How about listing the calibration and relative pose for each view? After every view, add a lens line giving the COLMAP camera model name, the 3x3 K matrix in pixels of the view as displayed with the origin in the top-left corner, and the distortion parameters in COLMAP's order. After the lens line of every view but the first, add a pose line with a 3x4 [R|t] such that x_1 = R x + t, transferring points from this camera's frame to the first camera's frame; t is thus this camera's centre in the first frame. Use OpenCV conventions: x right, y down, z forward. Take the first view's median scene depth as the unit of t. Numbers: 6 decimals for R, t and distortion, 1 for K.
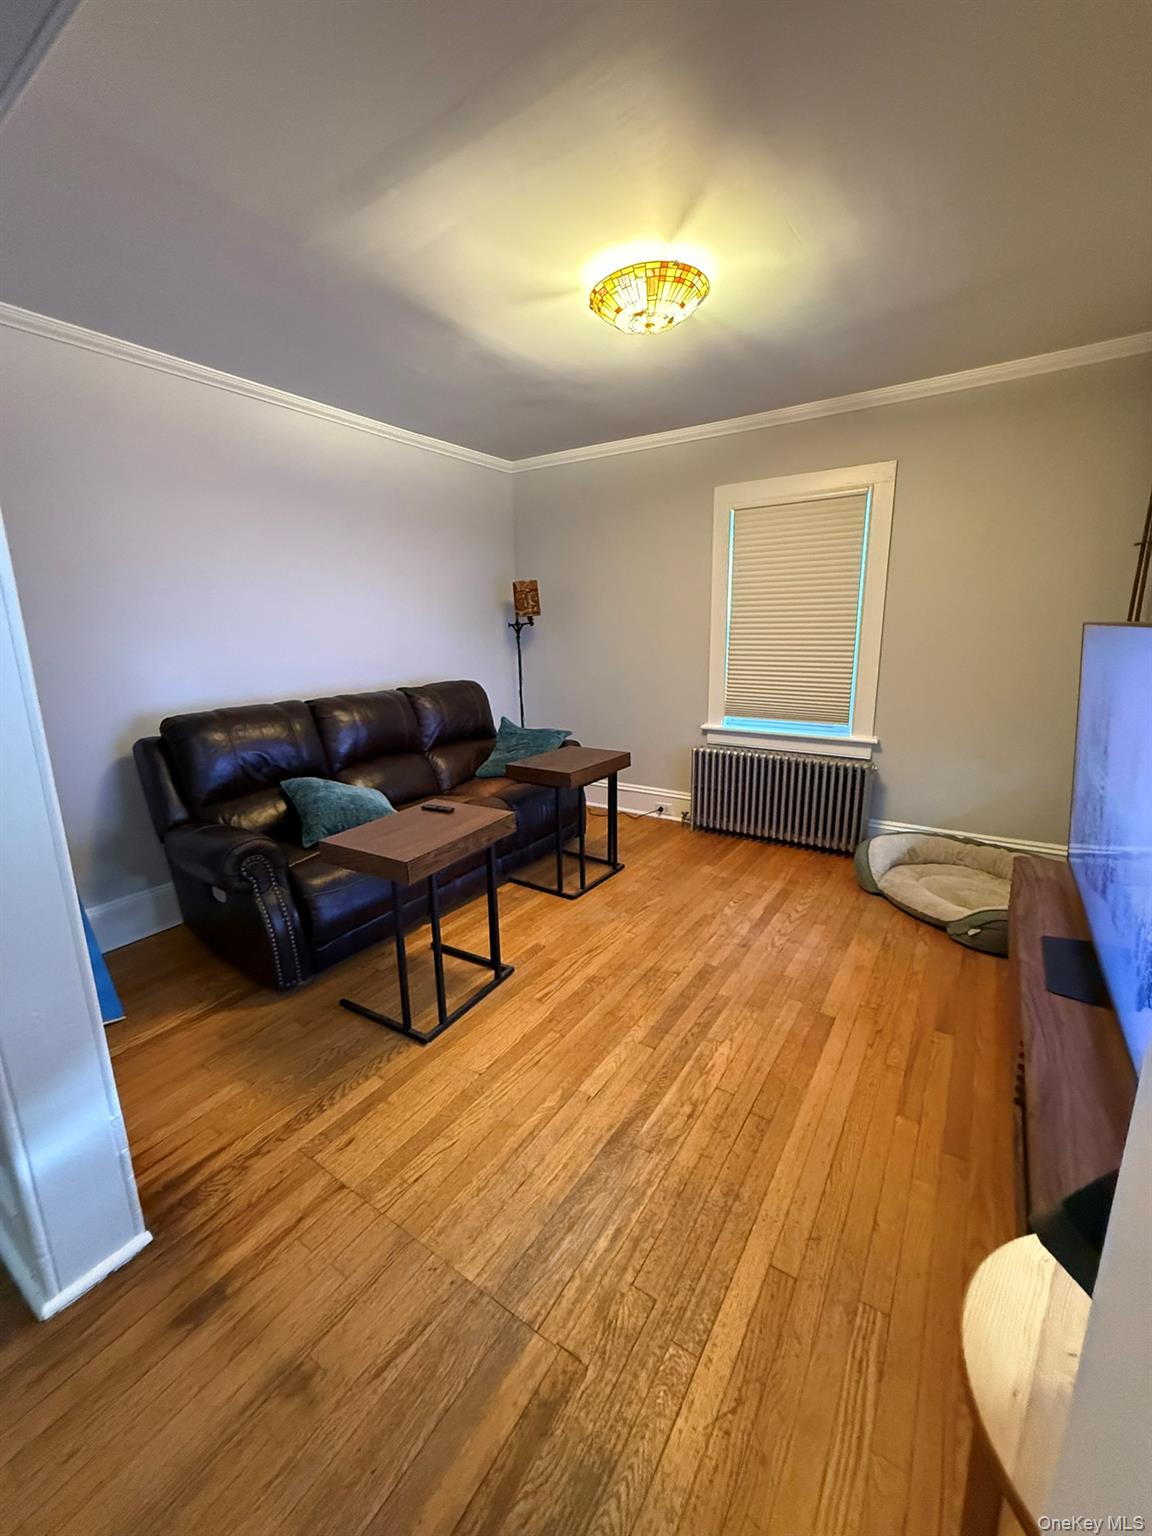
lens RADIAL K [[609.0, 0, 577.2], [0, 609.0, 762.6], [0, 0, 1]] dist [-0.002302, 0.000549]
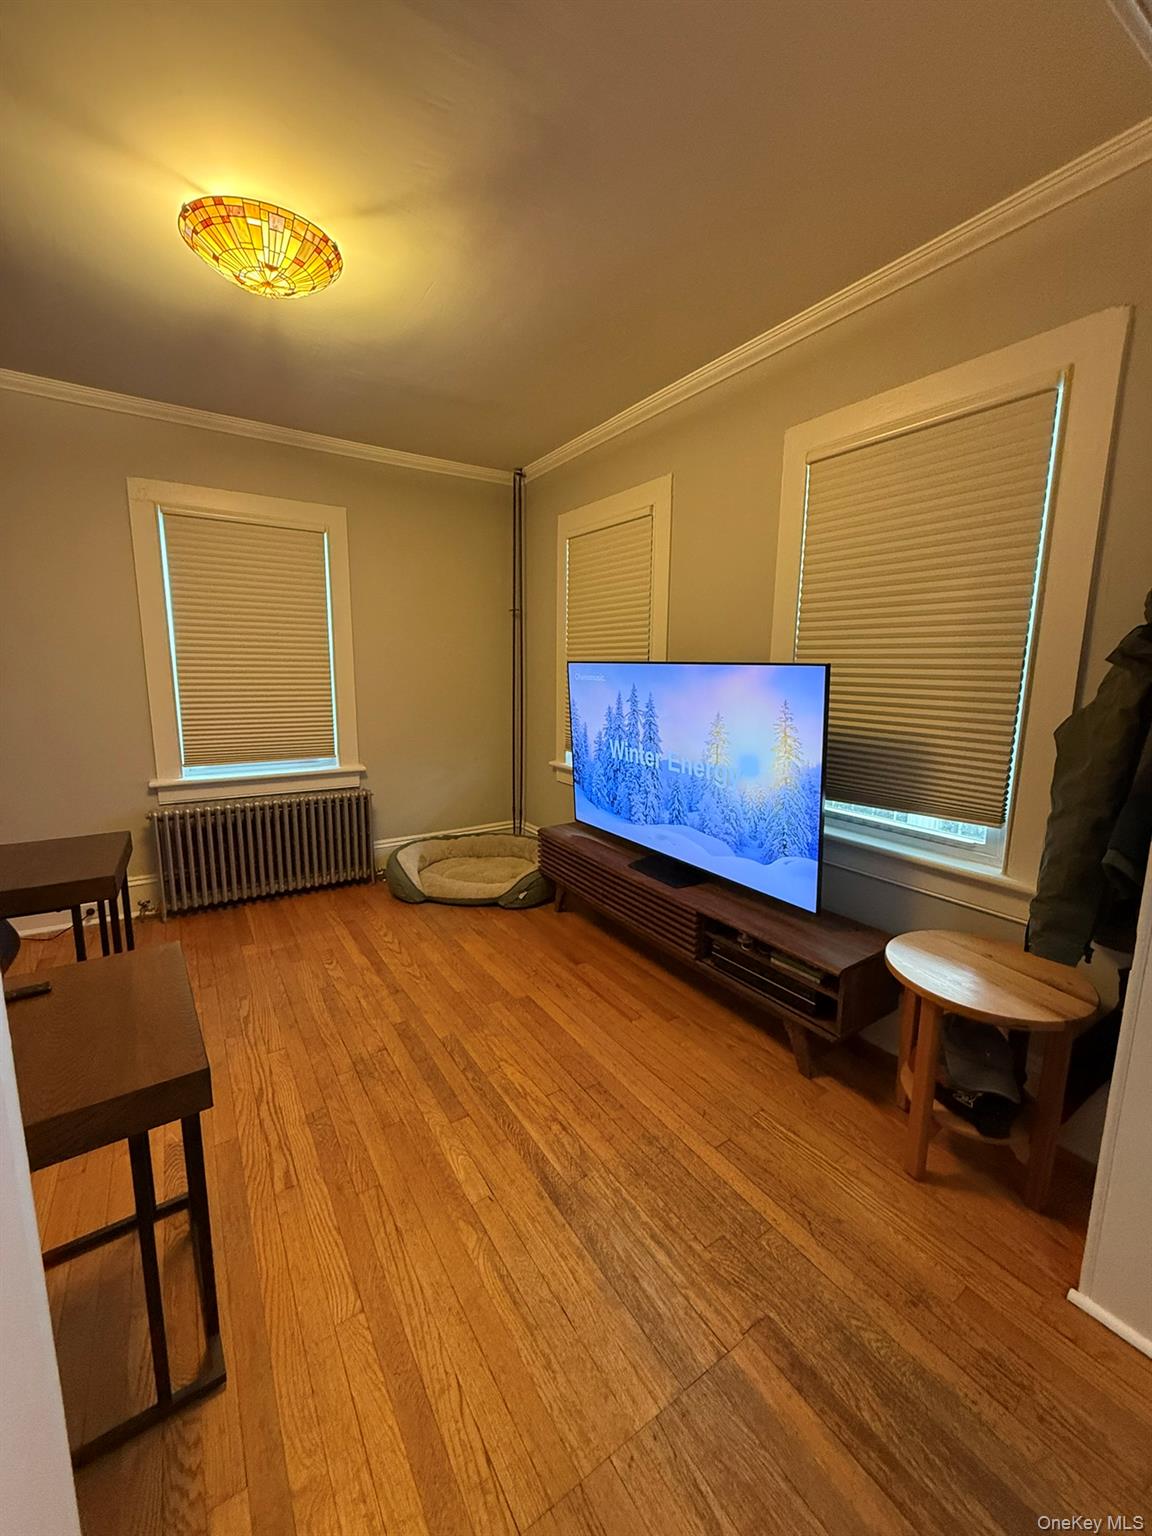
lens RADIAL K [[609.0, 0, 577.2], [0, 609.0, 762.6], [0, 0, 1]] dist [-0.002302, 0.000549]
pose [[0.385754, -0.125774, 0.913989, -0.598270], [0.179240, 0.982005, 0.059485, -0.074480], [-0.905023, 0.140876, 0.401356, 0.431156]]
